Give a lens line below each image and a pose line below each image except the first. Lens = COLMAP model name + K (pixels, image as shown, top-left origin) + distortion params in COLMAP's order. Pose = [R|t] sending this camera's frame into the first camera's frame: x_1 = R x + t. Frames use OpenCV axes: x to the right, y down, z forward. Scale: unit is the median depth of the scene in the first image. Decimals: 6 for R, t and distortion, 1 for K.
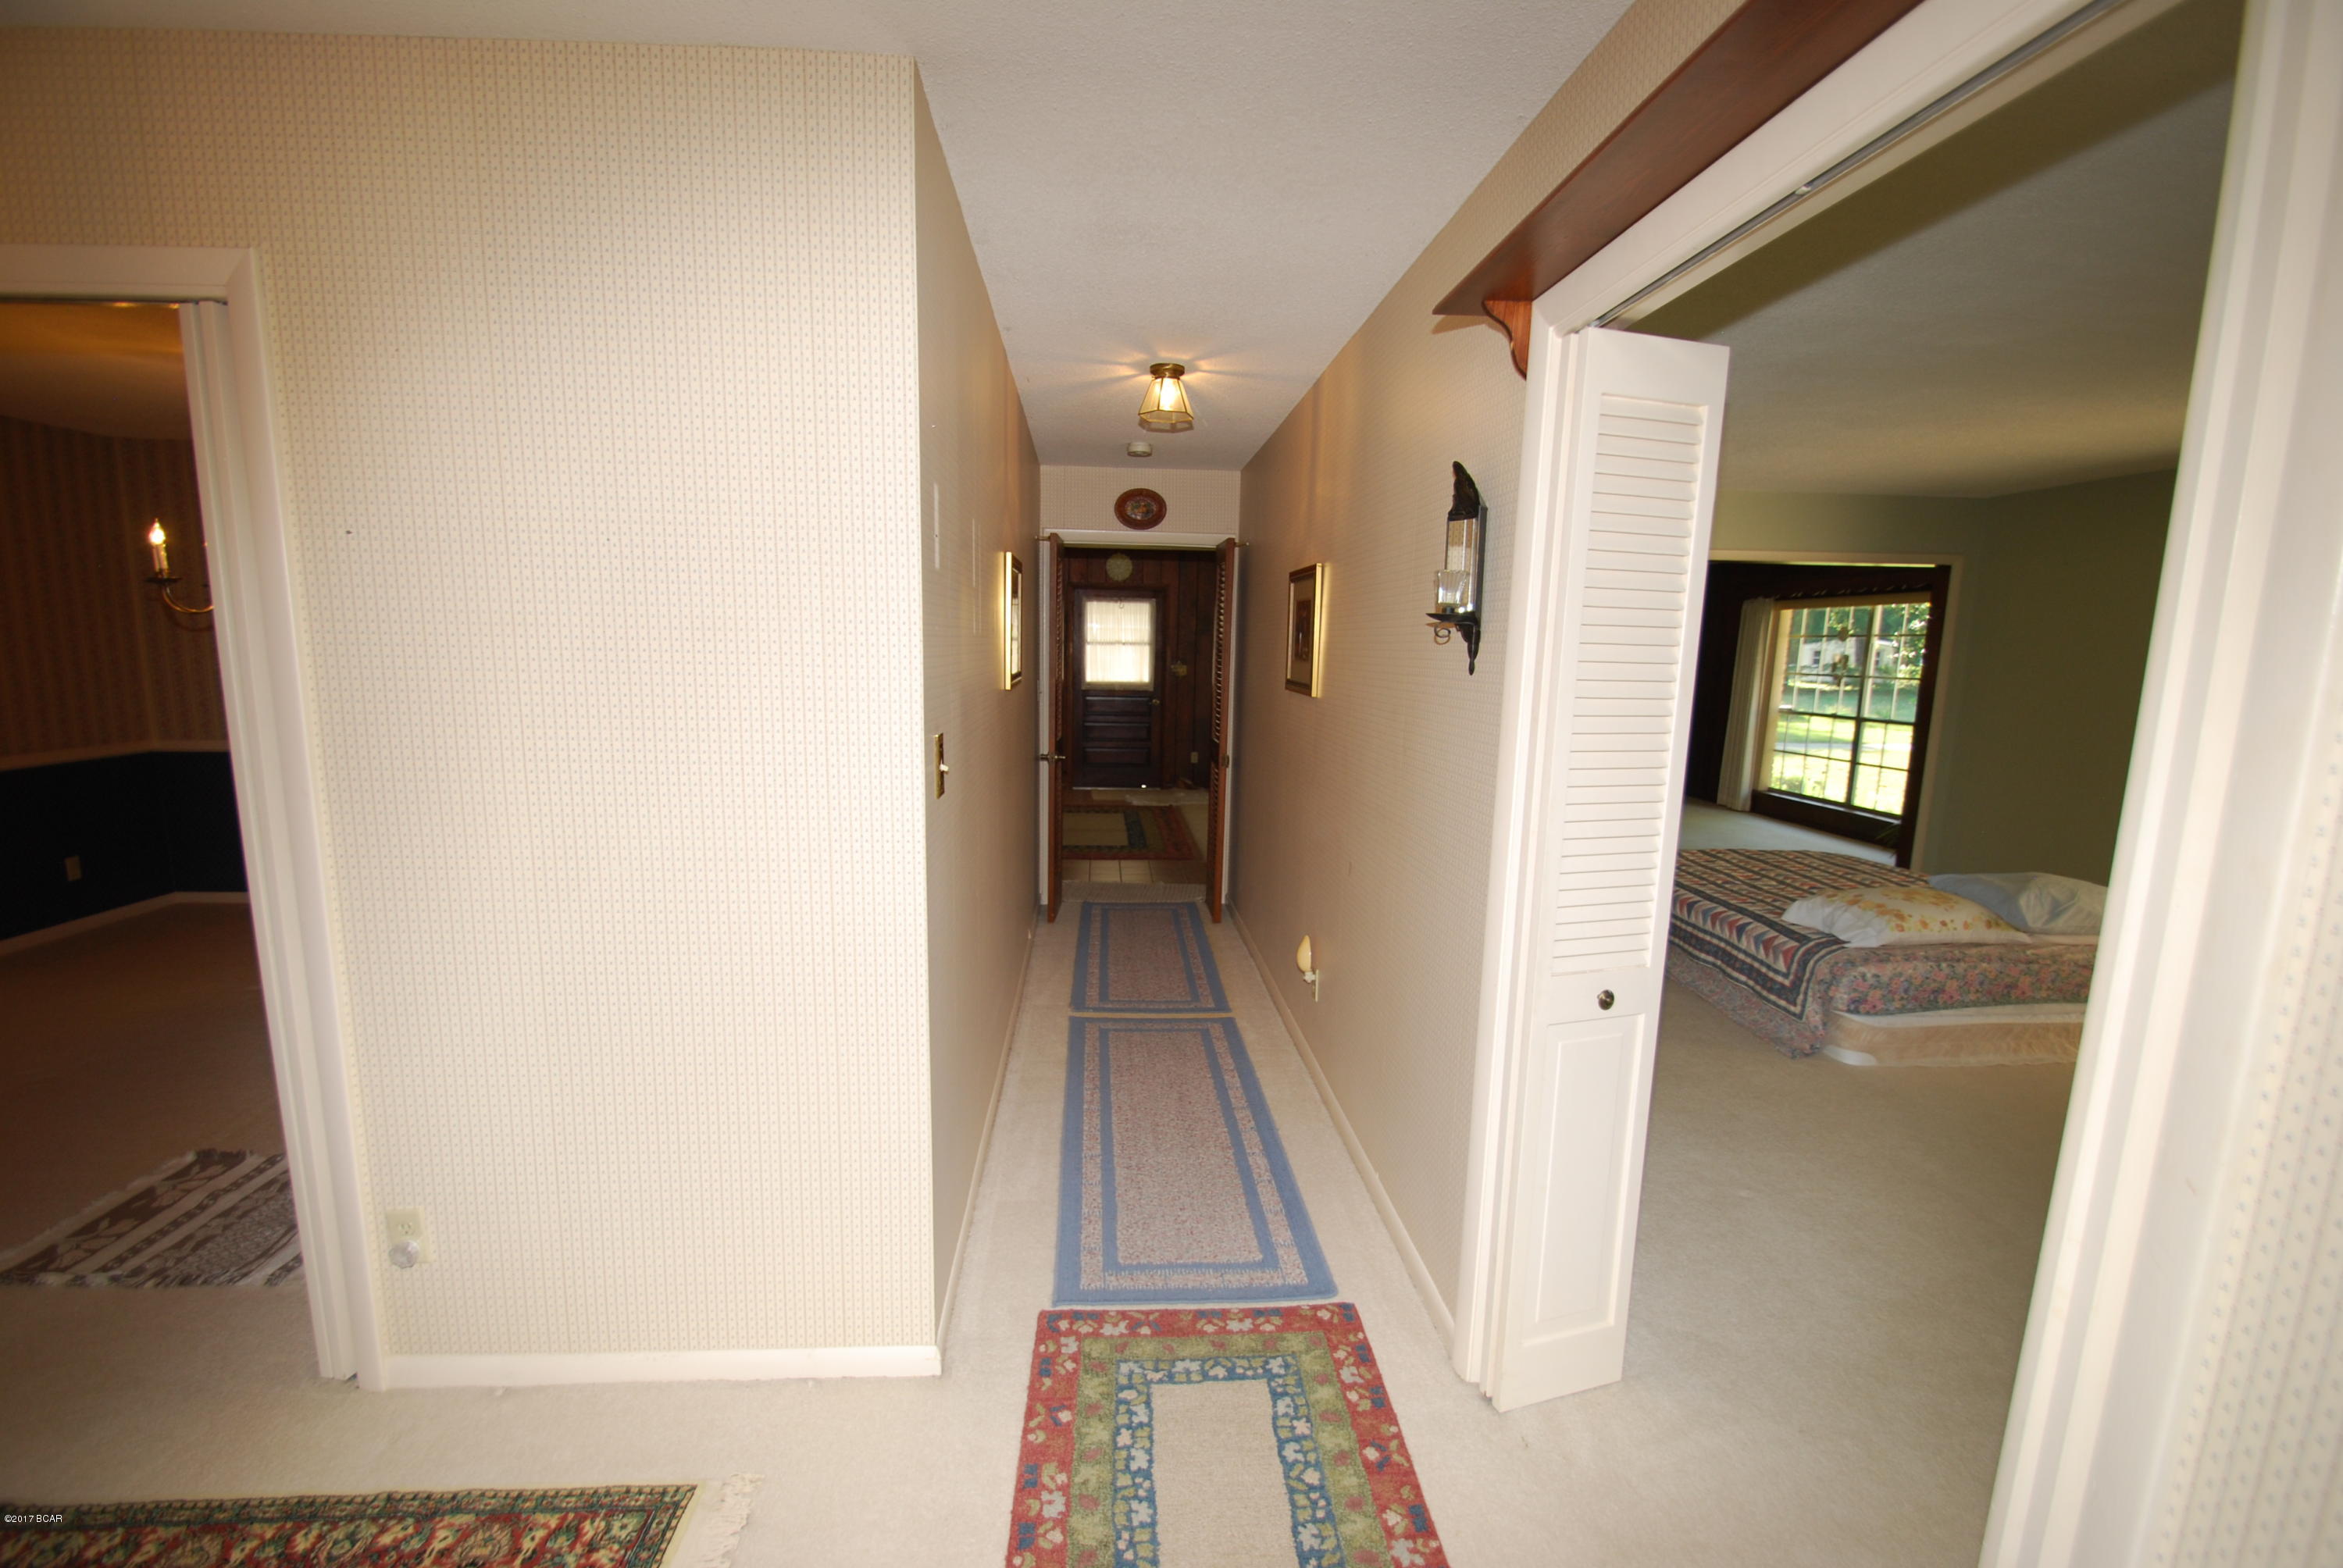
lens RADIAL K [[1059.6, 0, 1169.9], [0, 1059.6, 830.7], [0, 0, 1]] dist [0.016429, -0.019244]
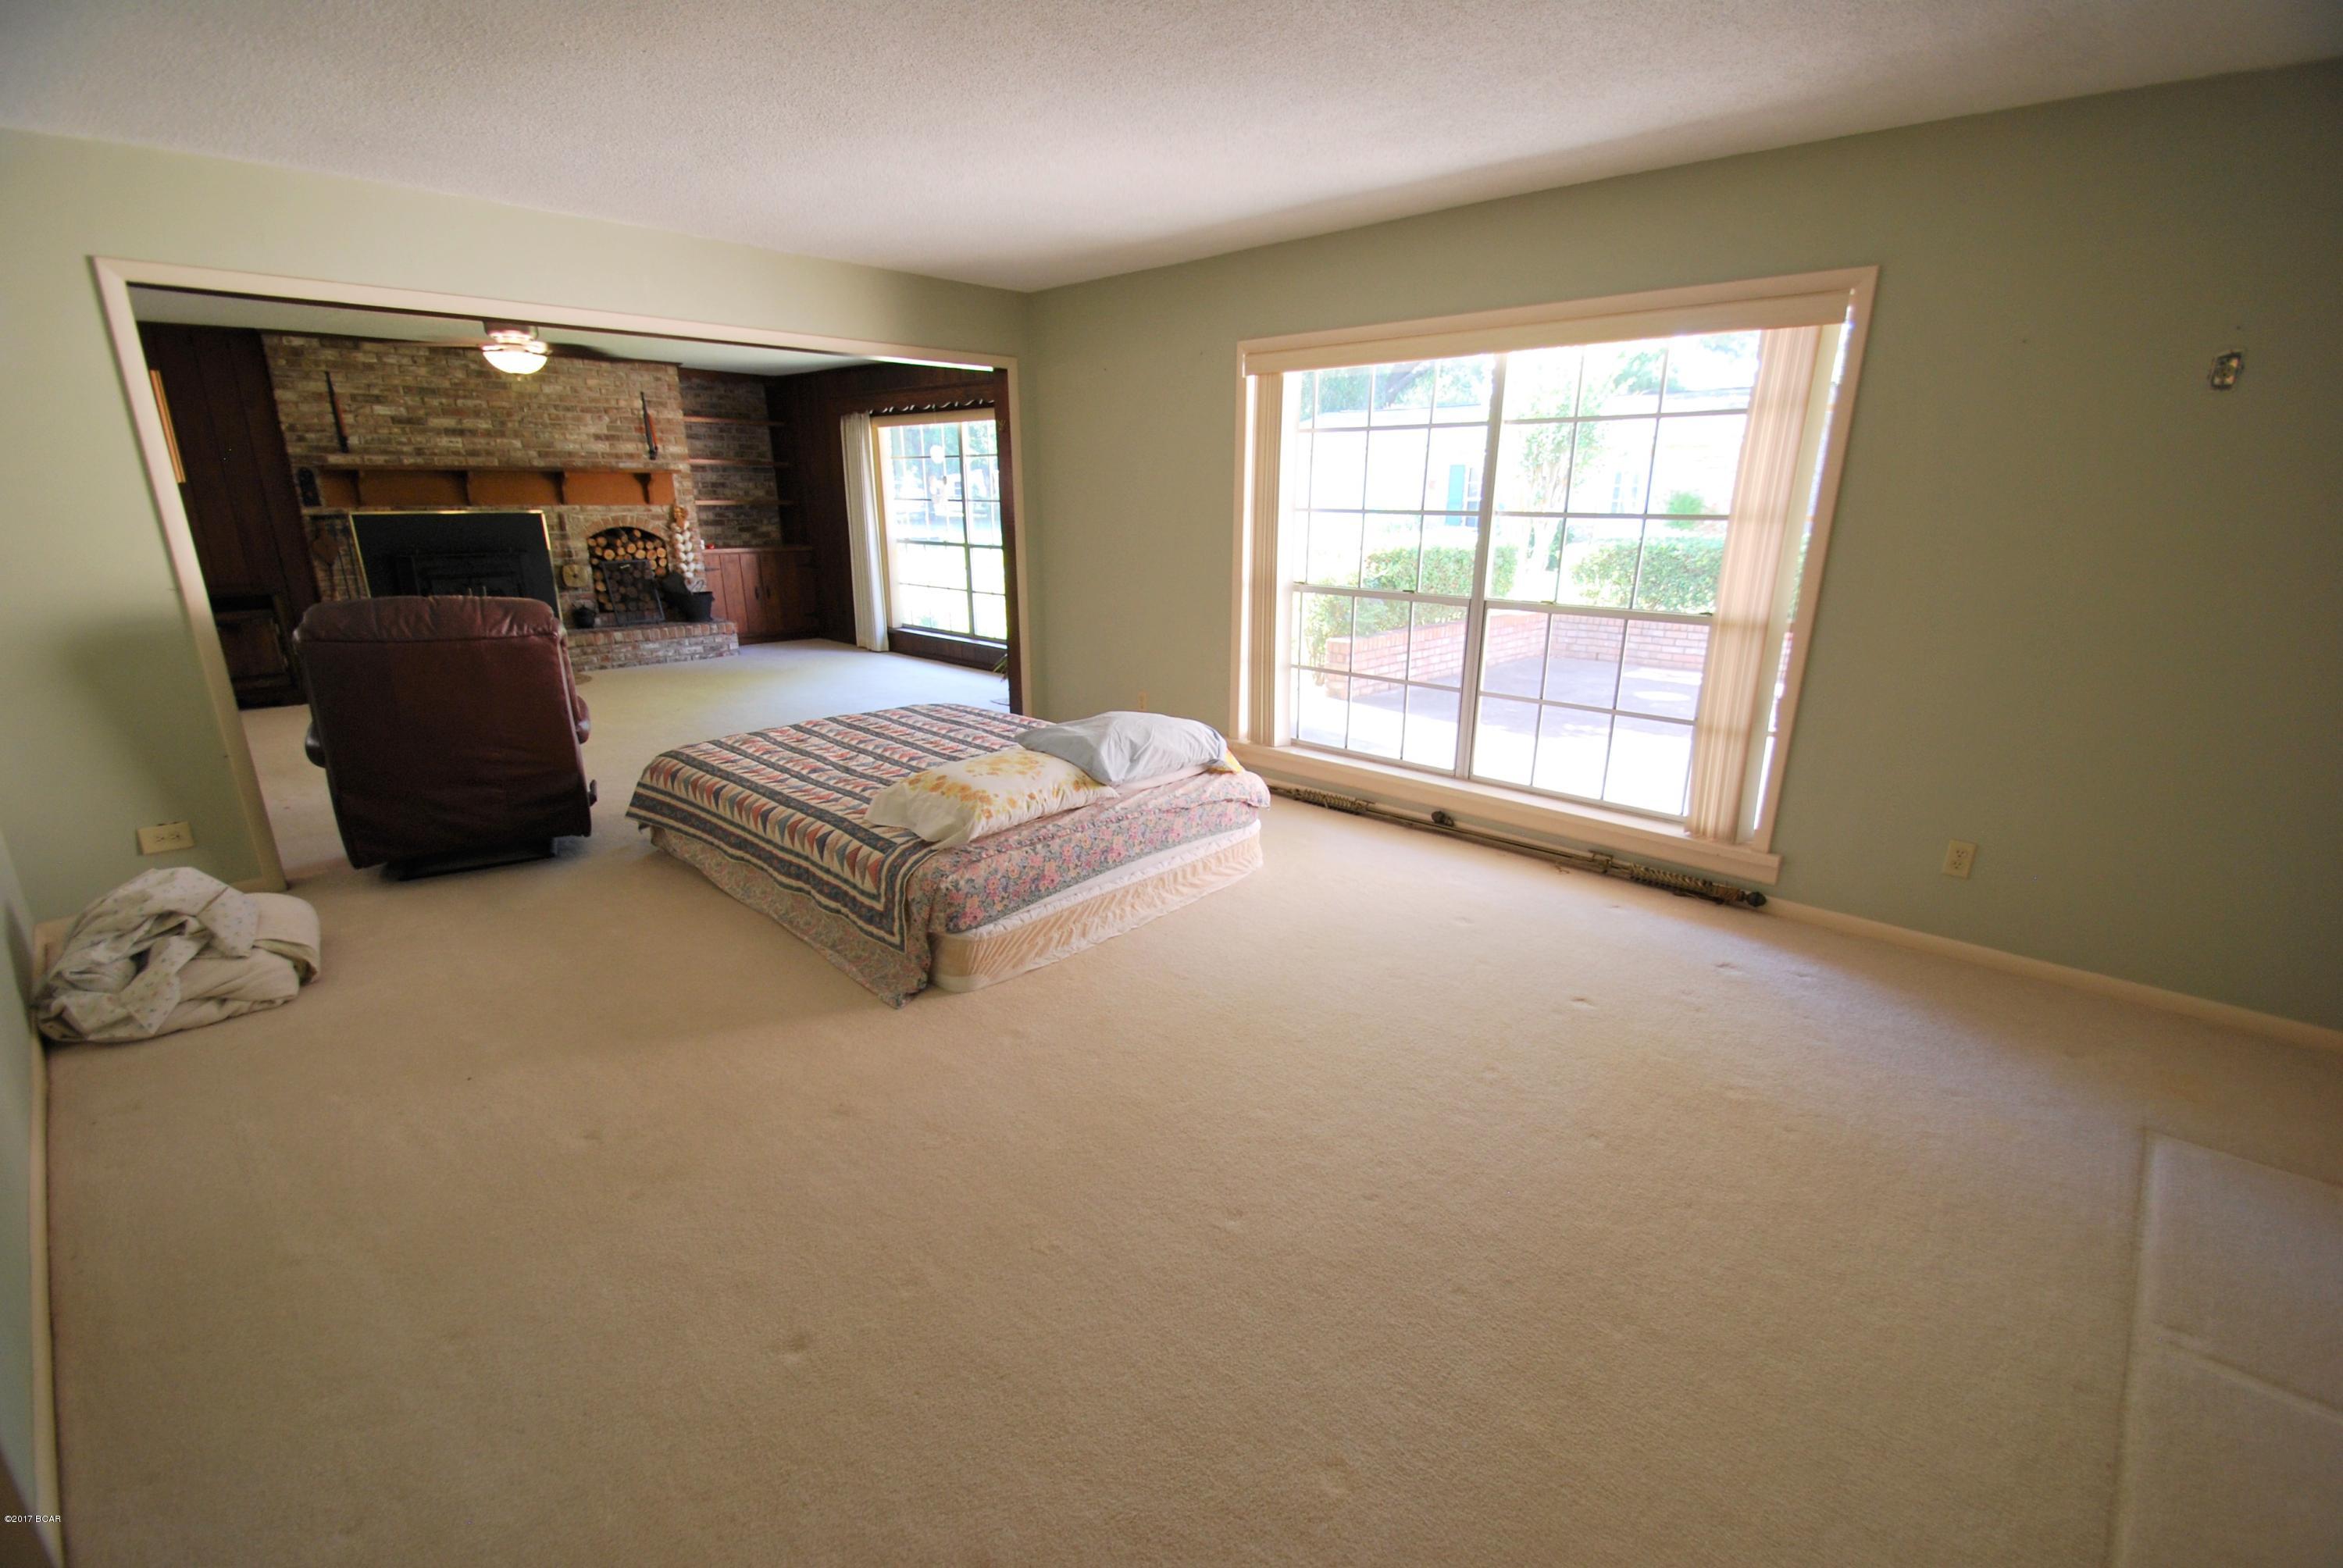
lens RADIAL K [[1059.6, 0, 1169.9], [0, 1059.6, 830.7], [0, 0, 1]] dist [0.016429, -0.019244]
pose [[0.748263, -0.224014, 0.624436, 0.282328], [0.129719, 0.972499, 0.193438, -0.032581], [-0.650596, -0.063742, 0.756744, 0.298183]]
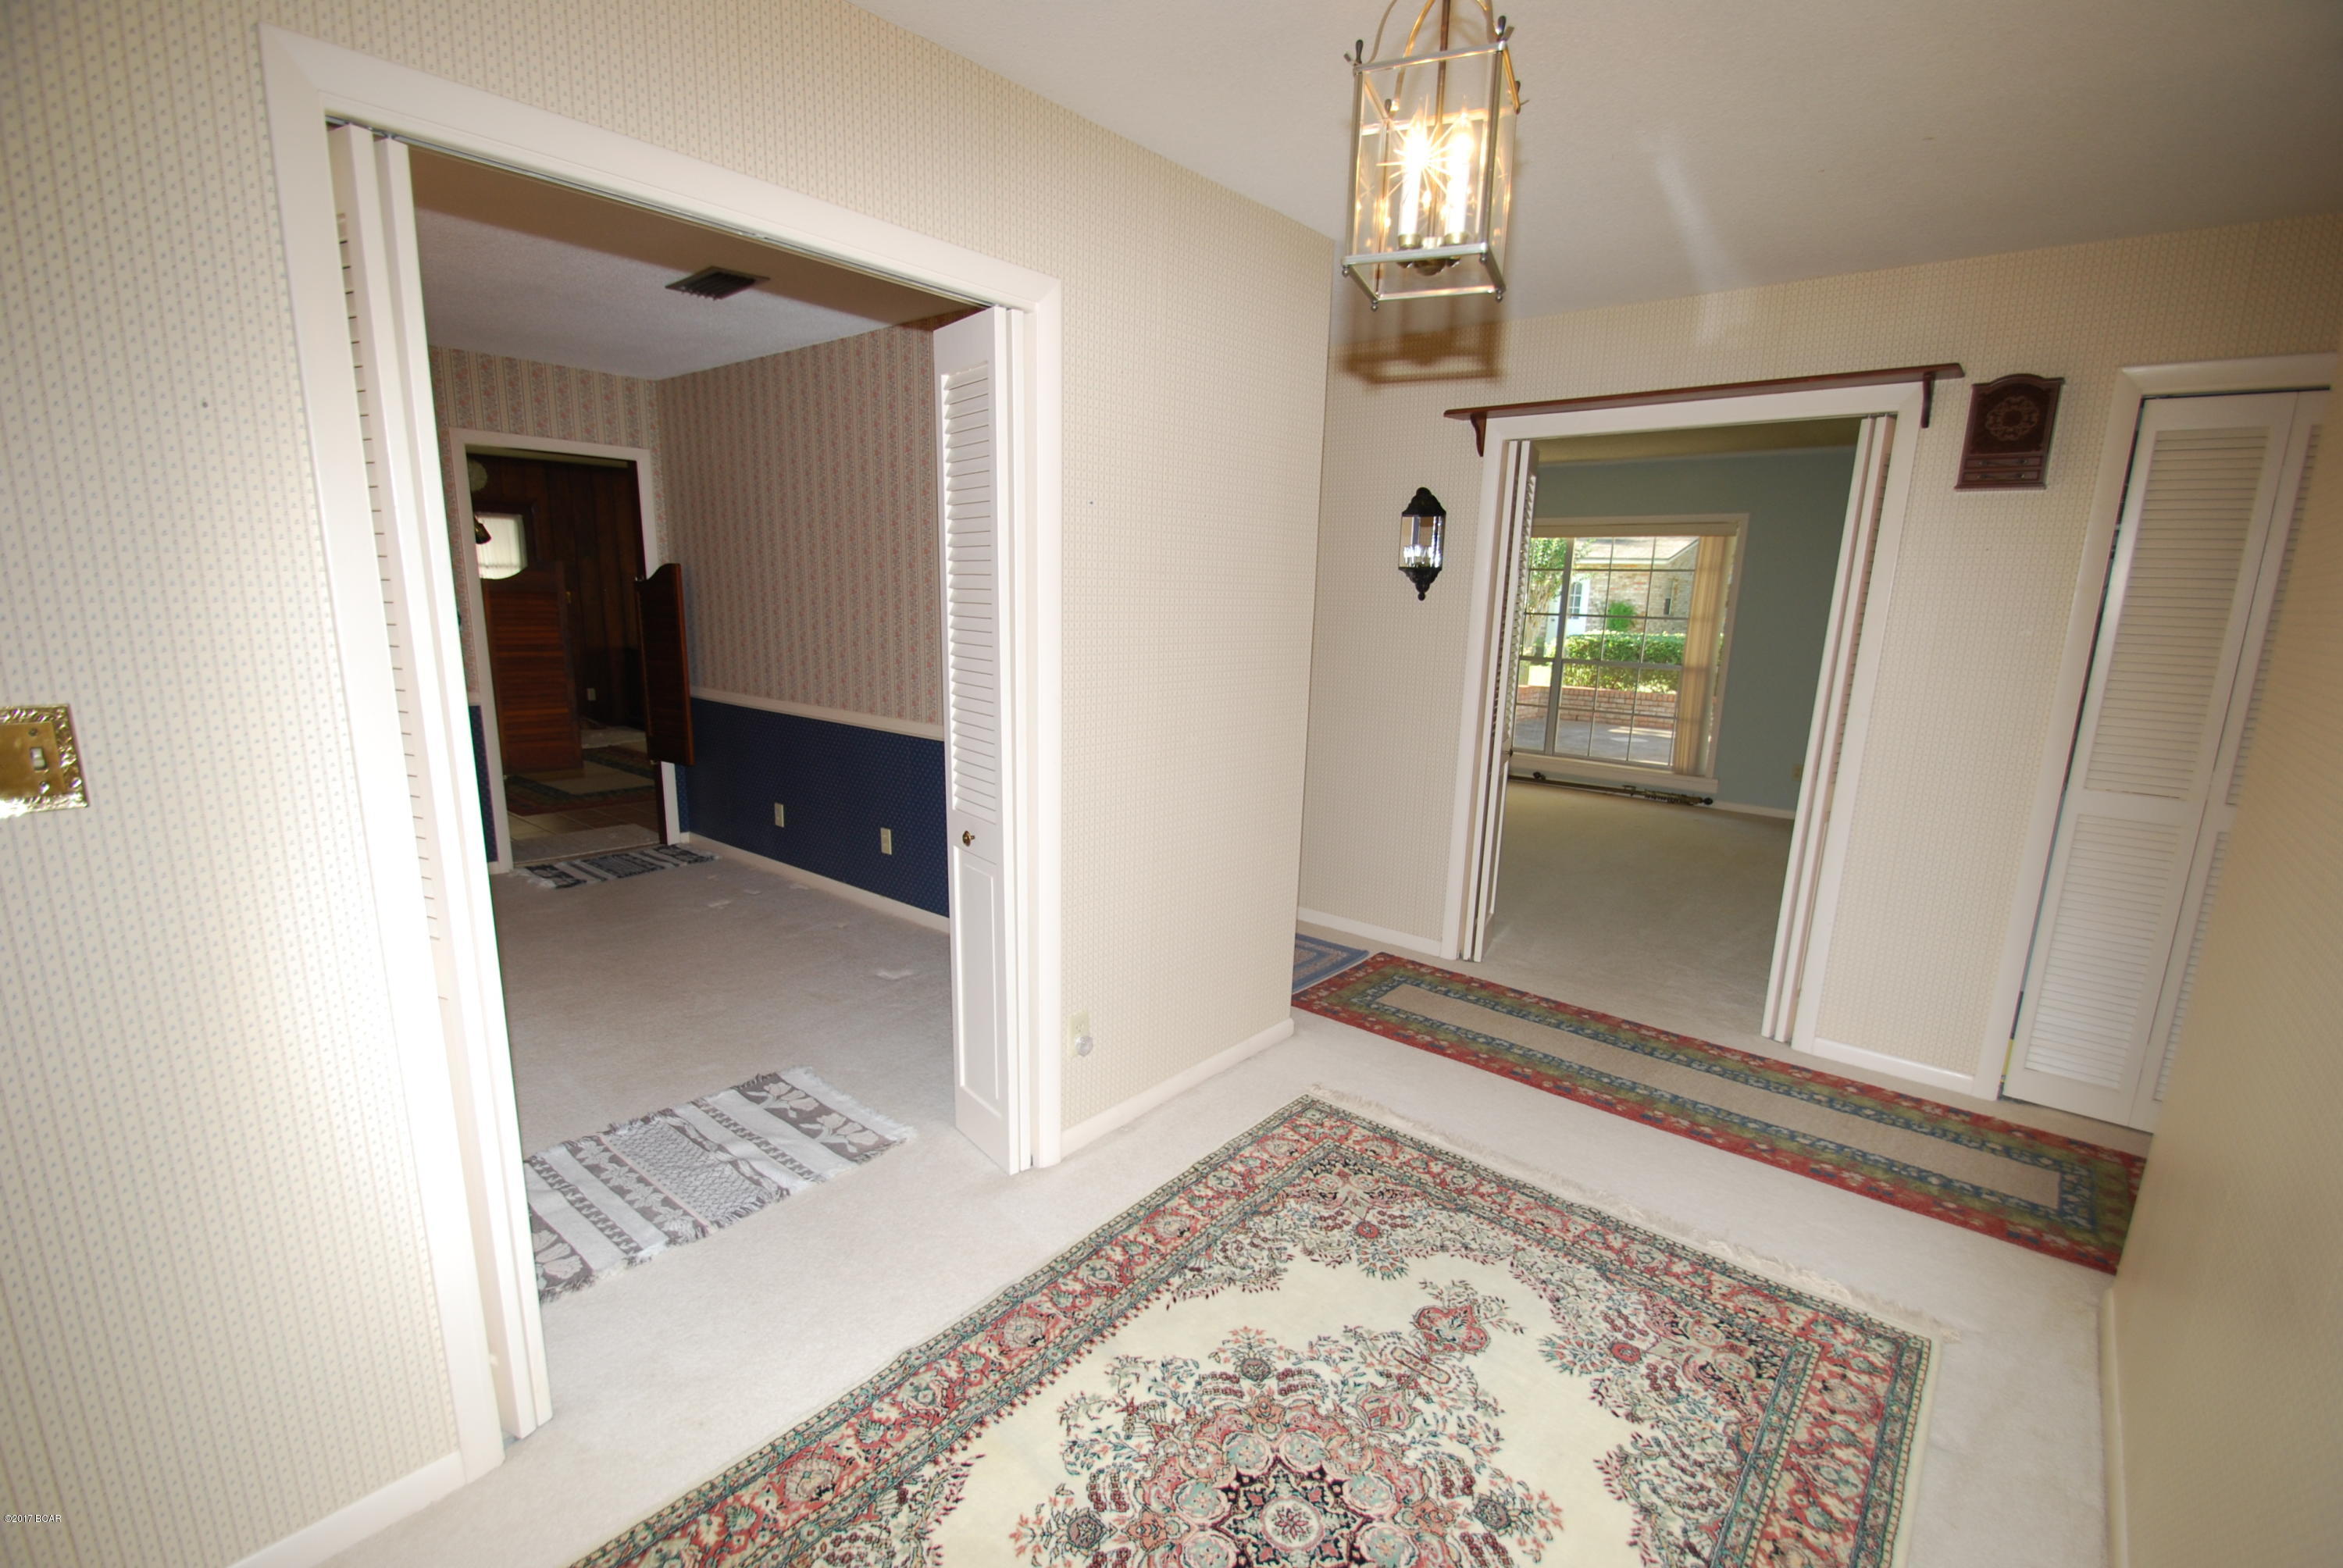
lens RADIAL K [[1059.6, 0, 1169.9], [0, 1059.6, 830.7], [0, 0, 1]] dist [0.016429, -0.019244]
pose [[0.695674, -0.163041, 0.699611, -0.840449], [0.119048, 0.986603, 0.111545, -0.002547], [-0.708424, 0.005689, 0.705764, -0.014728]]
